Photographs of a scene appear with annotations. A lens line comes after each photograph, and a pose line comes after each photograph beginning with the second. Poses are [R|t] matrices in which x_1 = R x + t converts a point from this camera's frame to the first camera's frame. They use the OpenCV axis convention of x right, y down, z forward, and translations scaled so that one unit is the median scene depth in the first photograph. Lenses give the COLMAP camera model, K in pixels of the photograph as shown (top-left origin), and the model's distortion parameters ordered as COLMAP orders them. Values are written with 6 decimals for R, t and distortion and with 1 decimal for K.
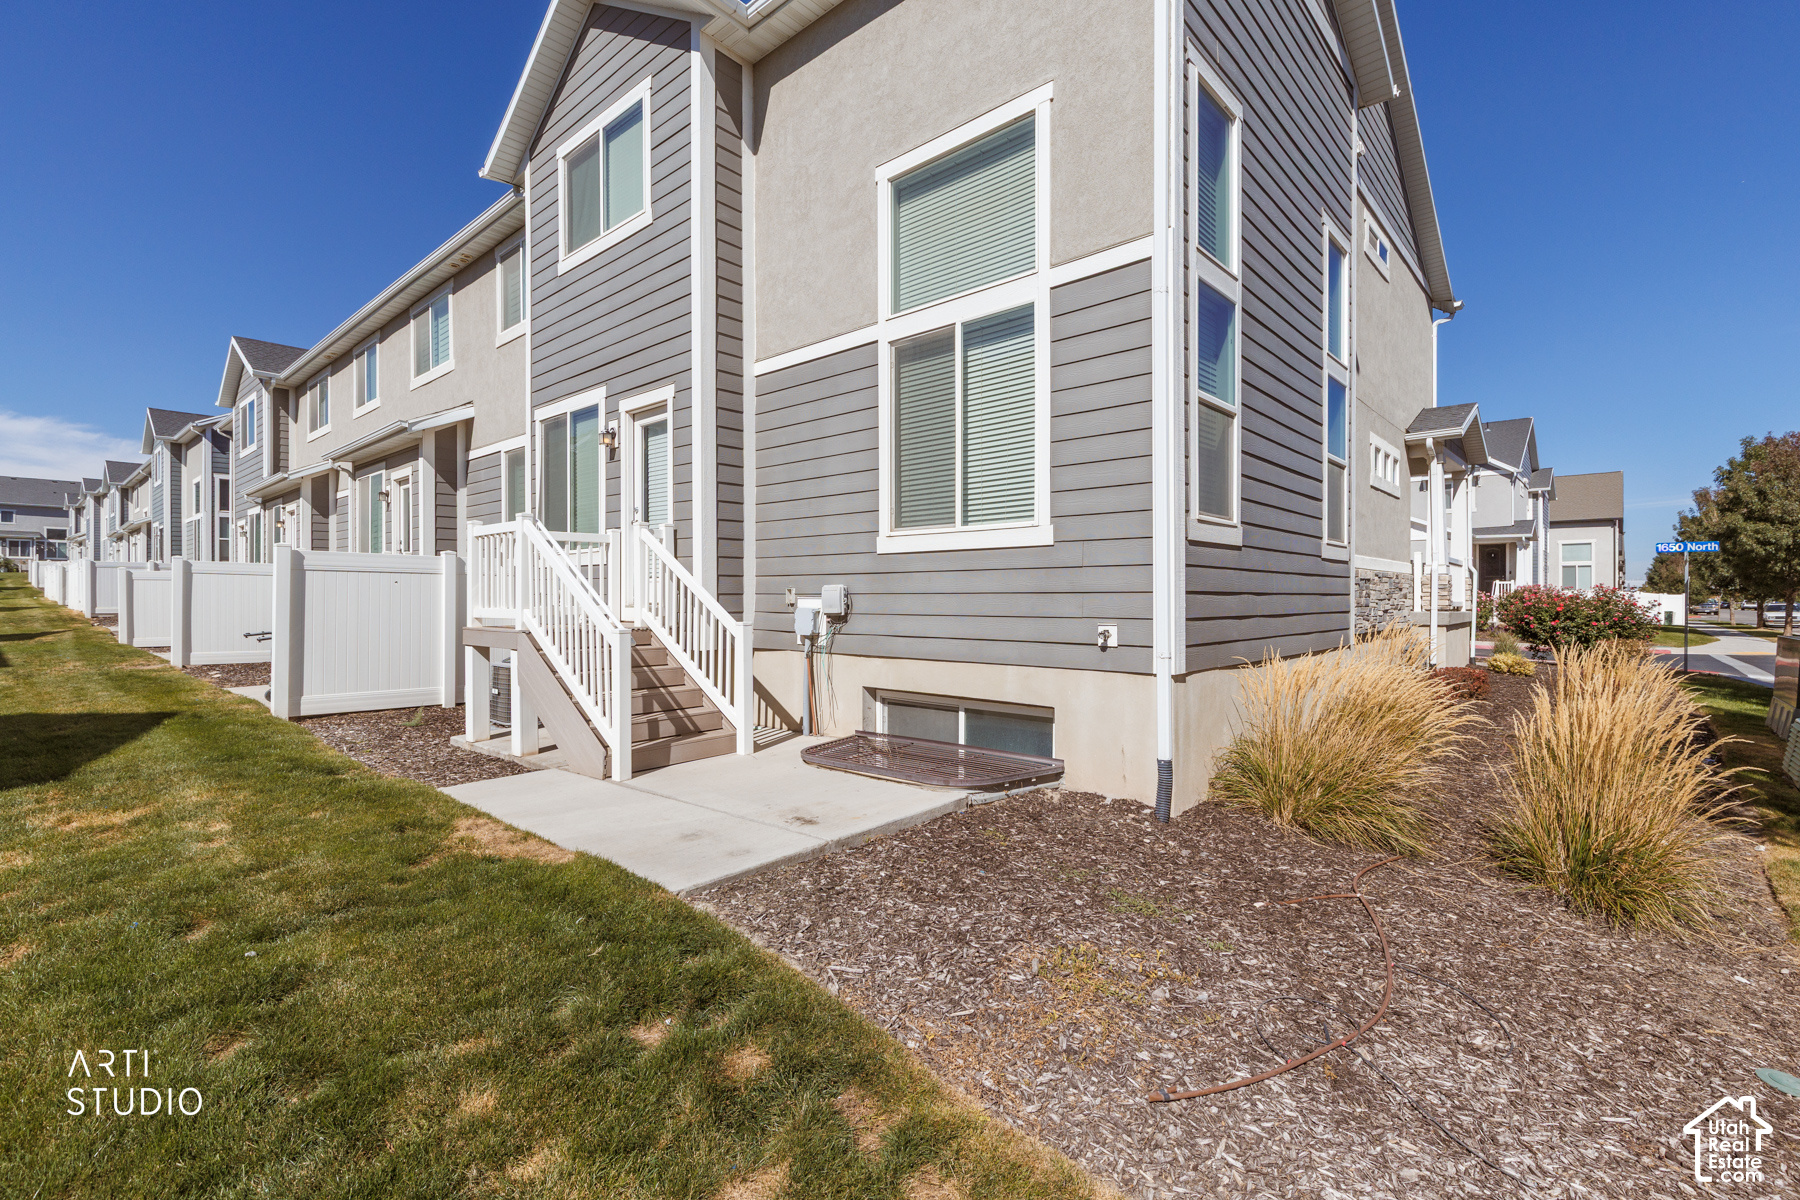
lens RADIAL K [[811.4, 0, 902.4], [0, 811.4, 597.0], [0, 0, 1]] dist [-0.001276, -0.000366]
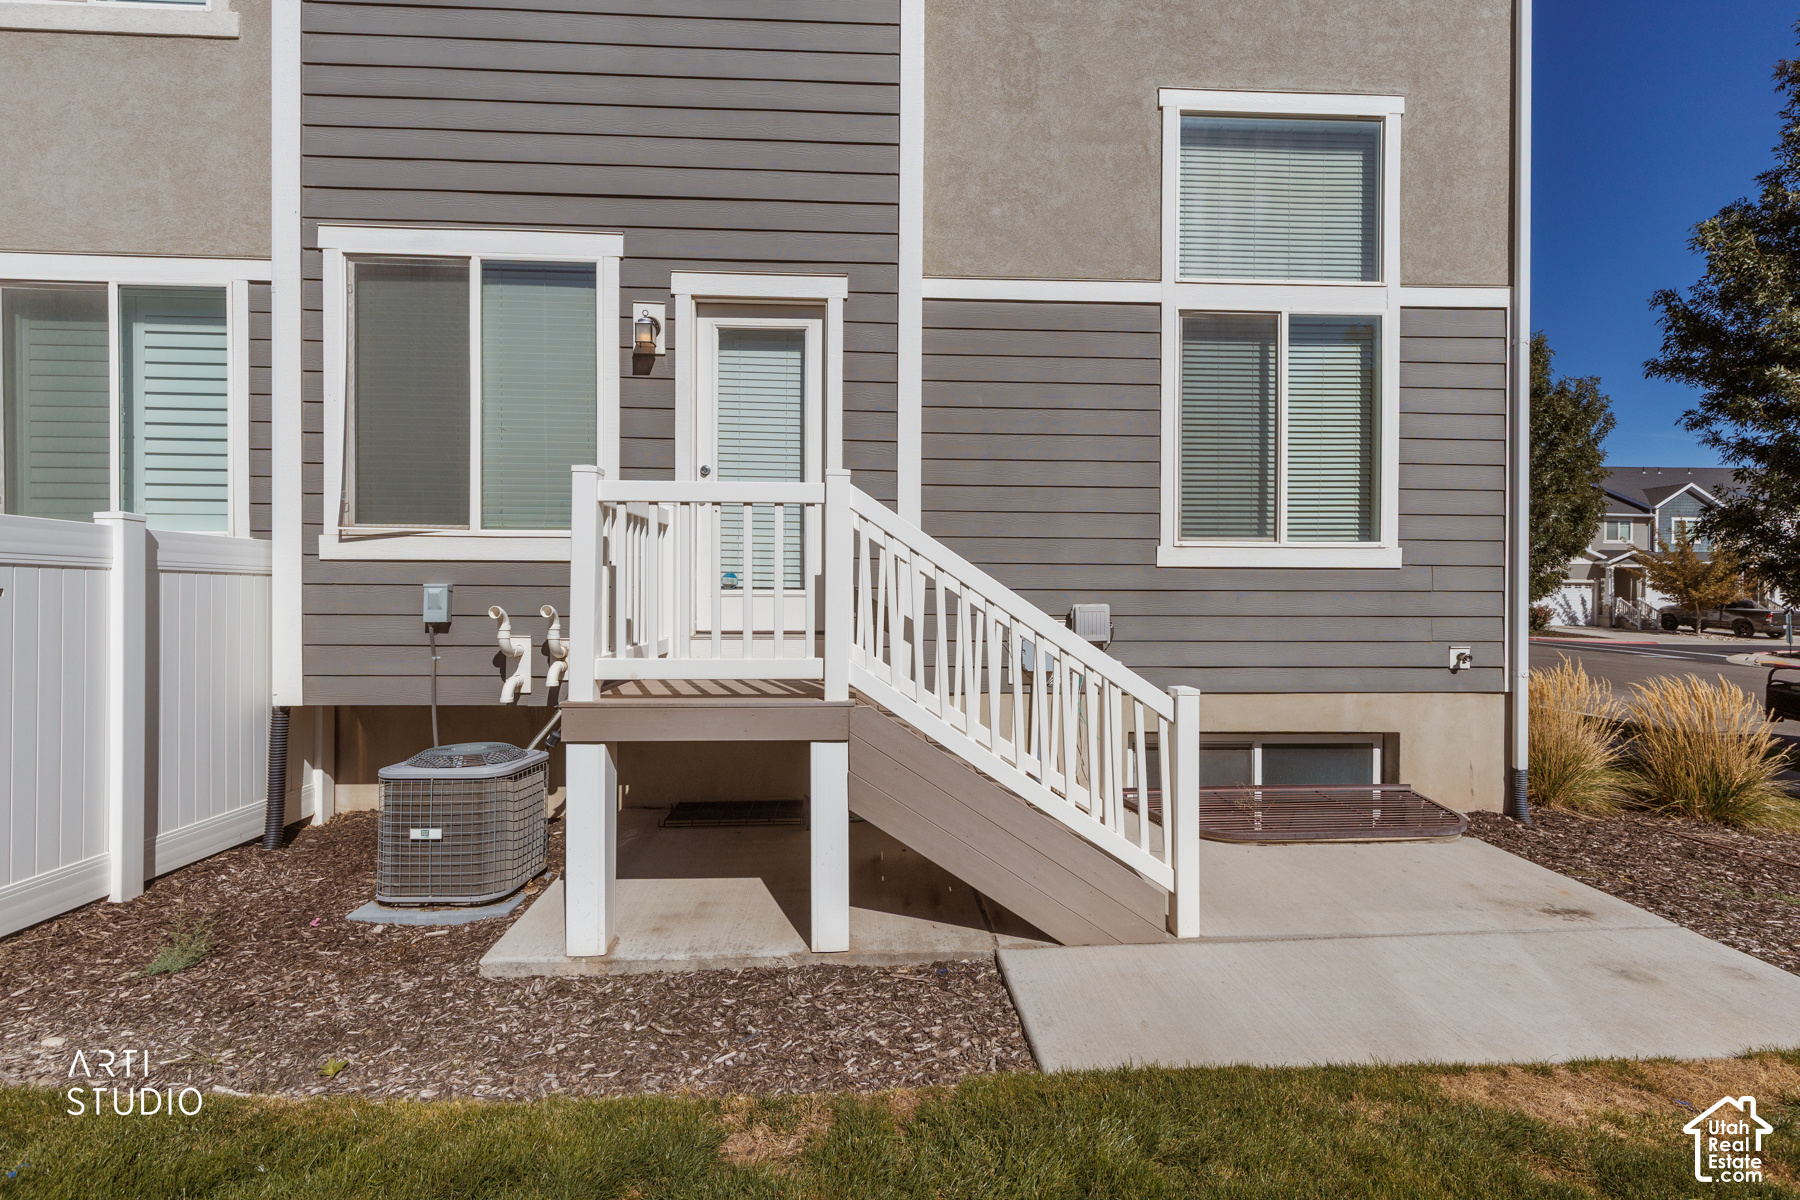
lens RADIAL K [[811.4, 0, 902.4], [0, 811.4, 597.0], [0, 0, 1]] dist [-0.001276, -0.000366]
pose [[0.710178, 0.000546, 0.704022, -0.832007], [-0.004830, 0.999980, 0.004097, -0.026917], [-0.704006, -0.006310, 0.710166, 0.642924]]
